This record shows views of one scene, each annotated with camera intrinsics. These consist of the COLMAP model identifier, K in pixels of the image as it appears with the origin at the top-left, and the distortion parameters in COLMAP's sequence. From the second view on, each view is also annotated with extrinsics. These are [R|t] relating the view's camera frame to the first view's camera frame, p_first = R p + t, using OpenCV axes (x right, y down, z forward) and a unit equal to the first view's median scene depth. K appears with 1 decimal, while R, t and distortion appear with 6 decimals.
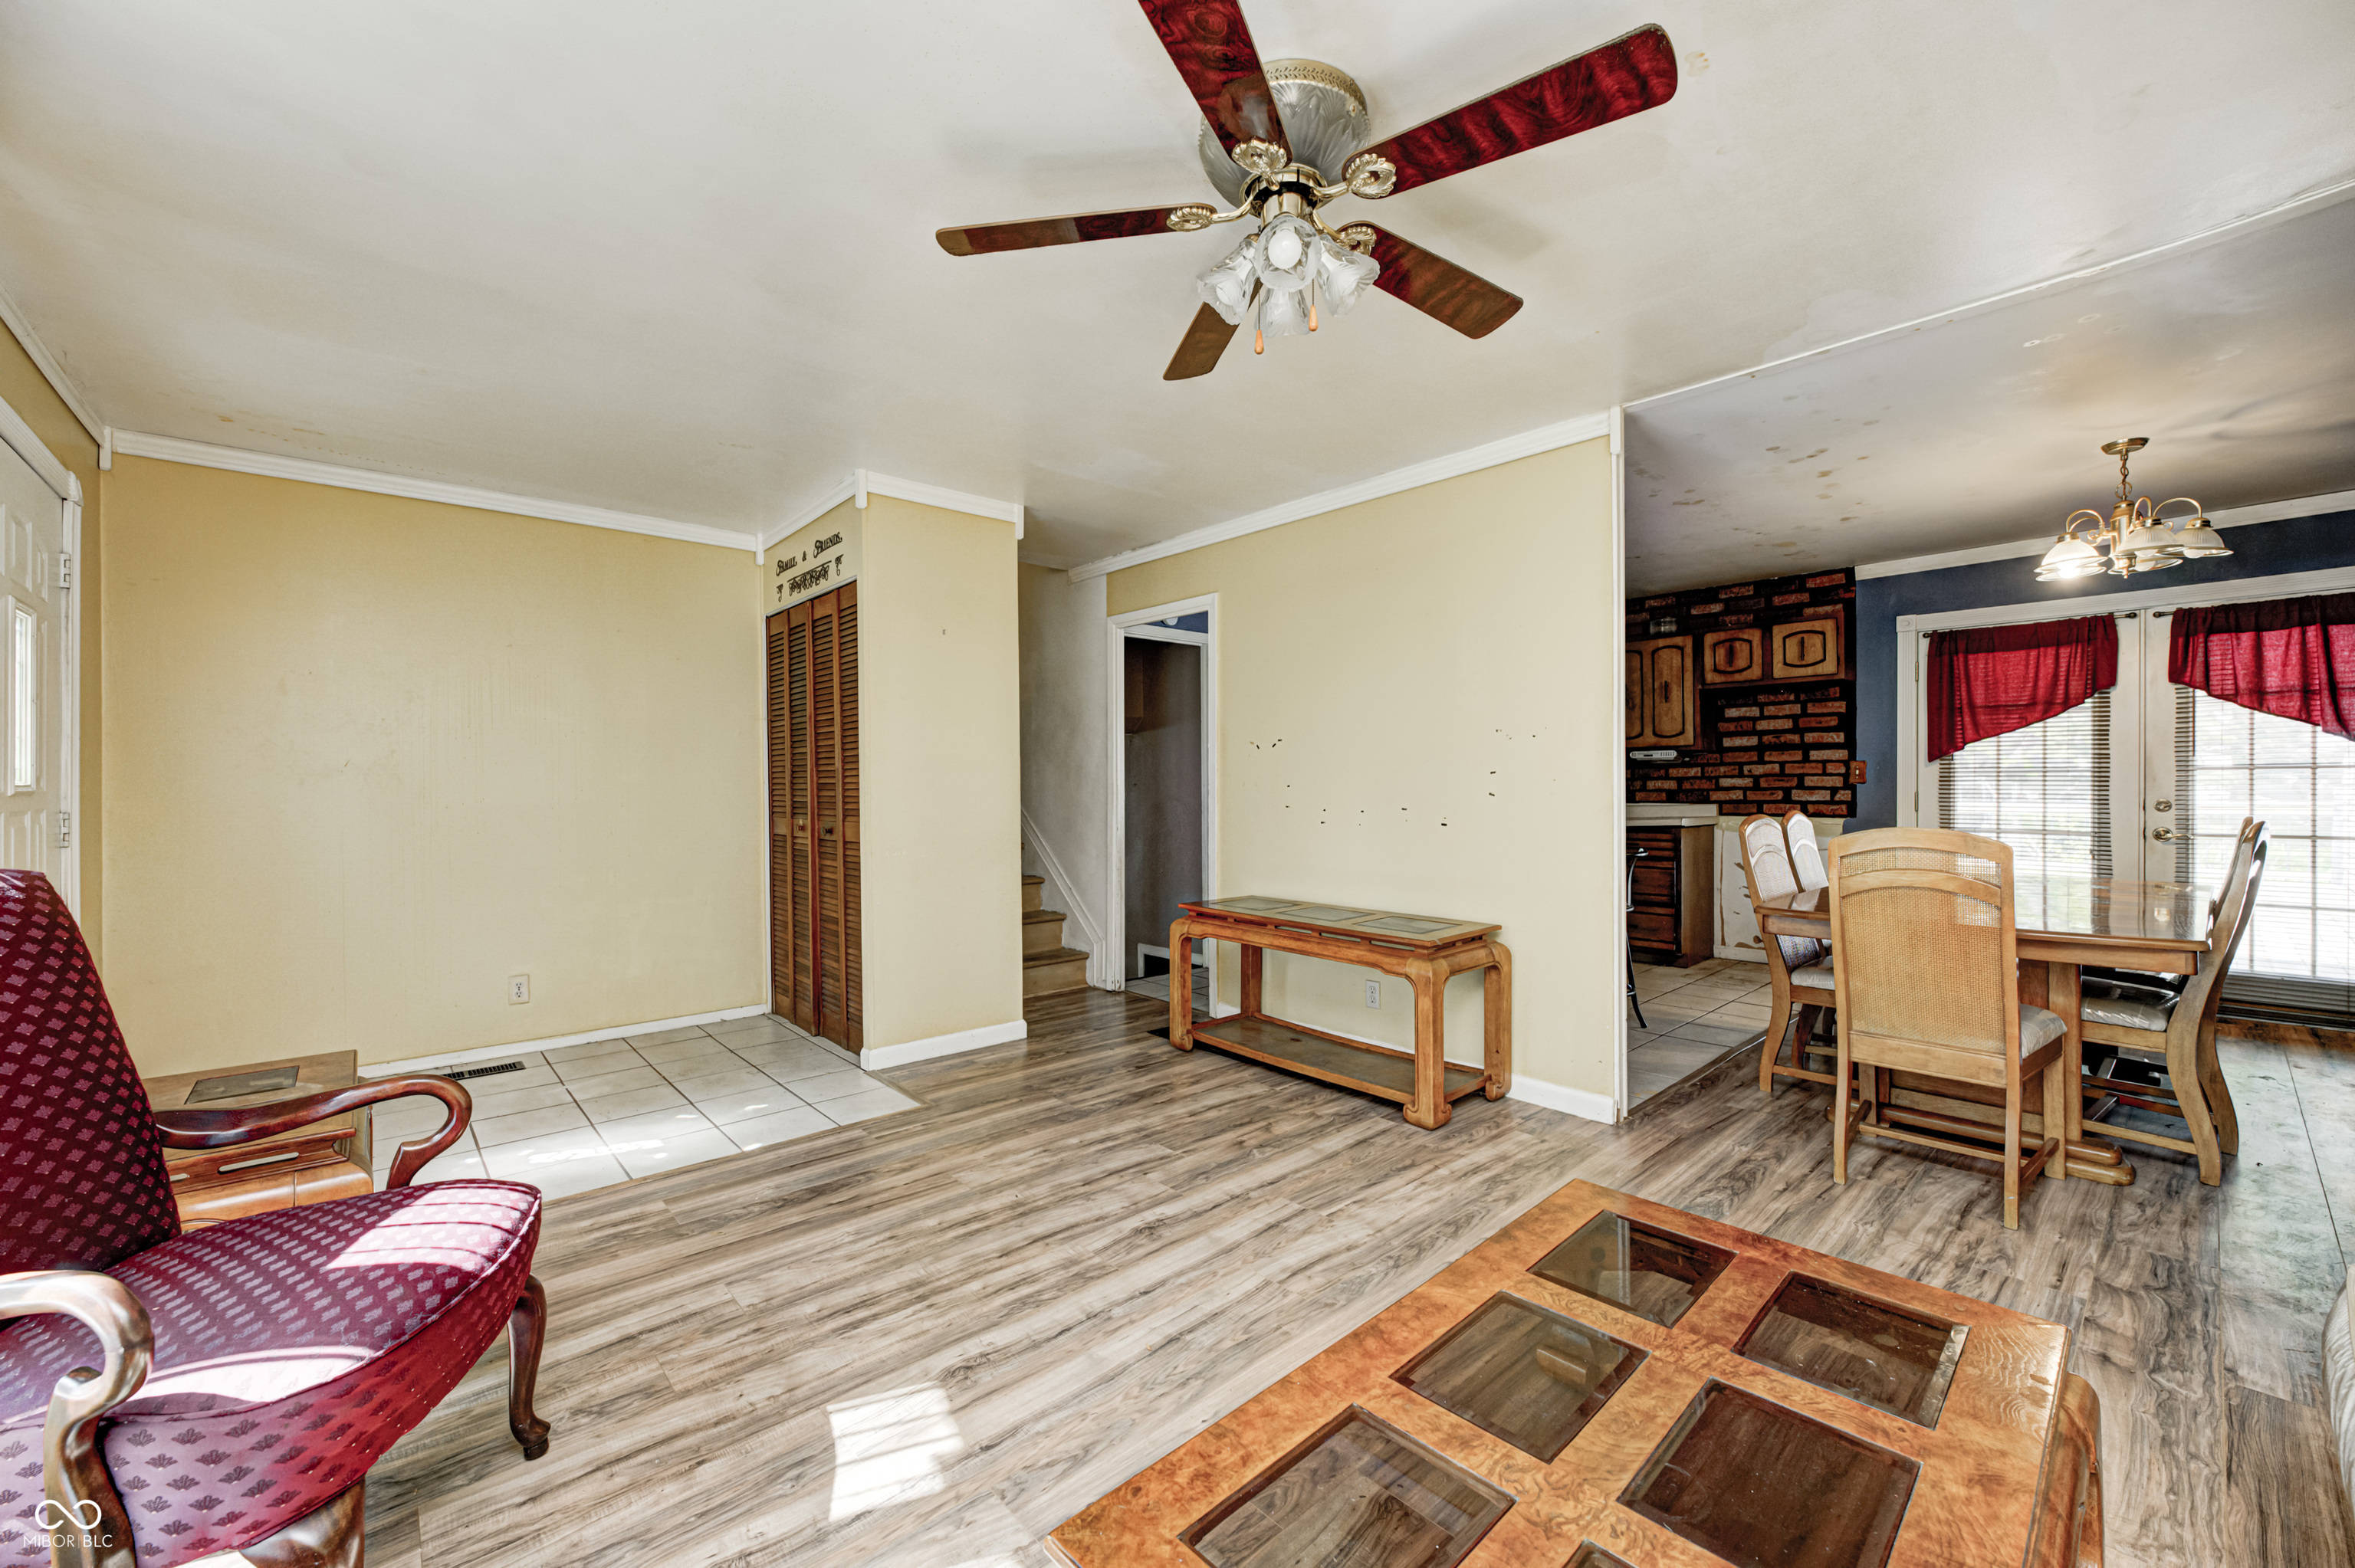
lens RADIAL K [[922.6, 0, 1171.0], [0, 922.6, 788.0], [0, 0, 1]] dist [-0.003393, 0.001363]
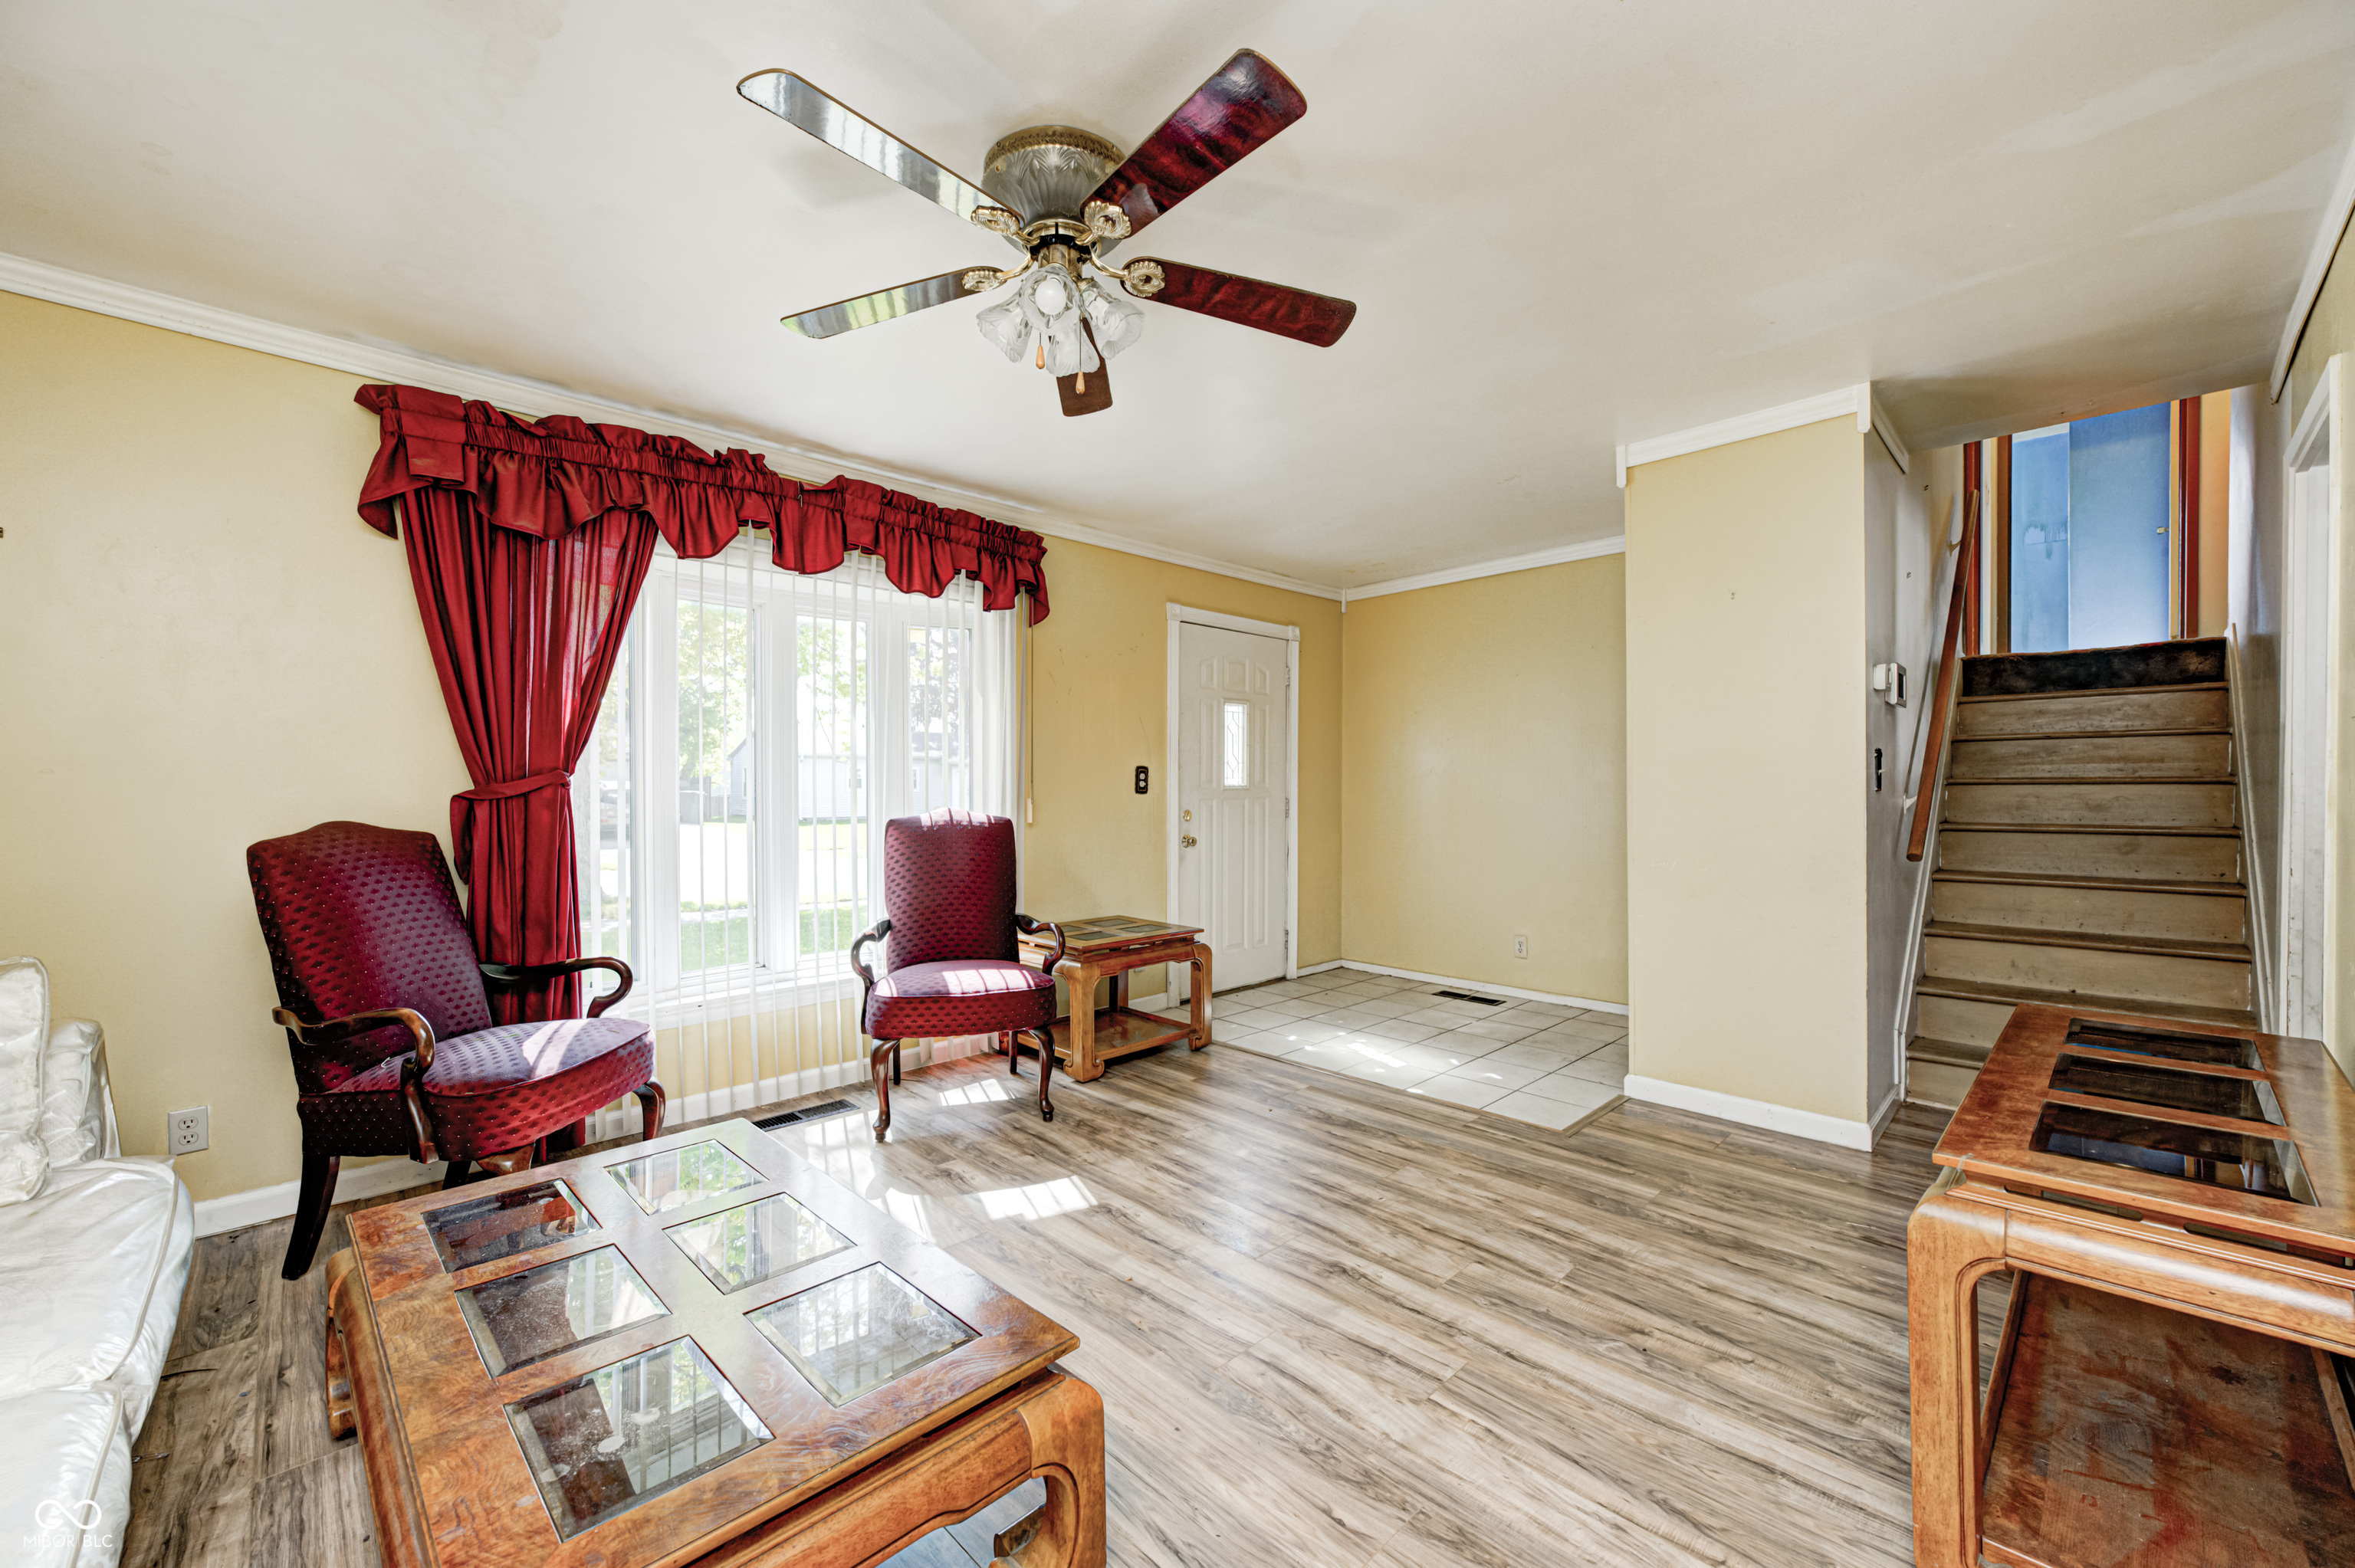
lens RADIAL K [[922.6, 0, 1174.9], [0, 922.6, 778.1], [0, 0, 1]] dist [-0.003393, 0.001363]
pose [[0.046303, -0.004118, -0.998919, 0.715150], [-0.000724, 0.999991, -0.004156, -0.006219], [0.998927, 0.000916, 0.046300, 0.638124]]
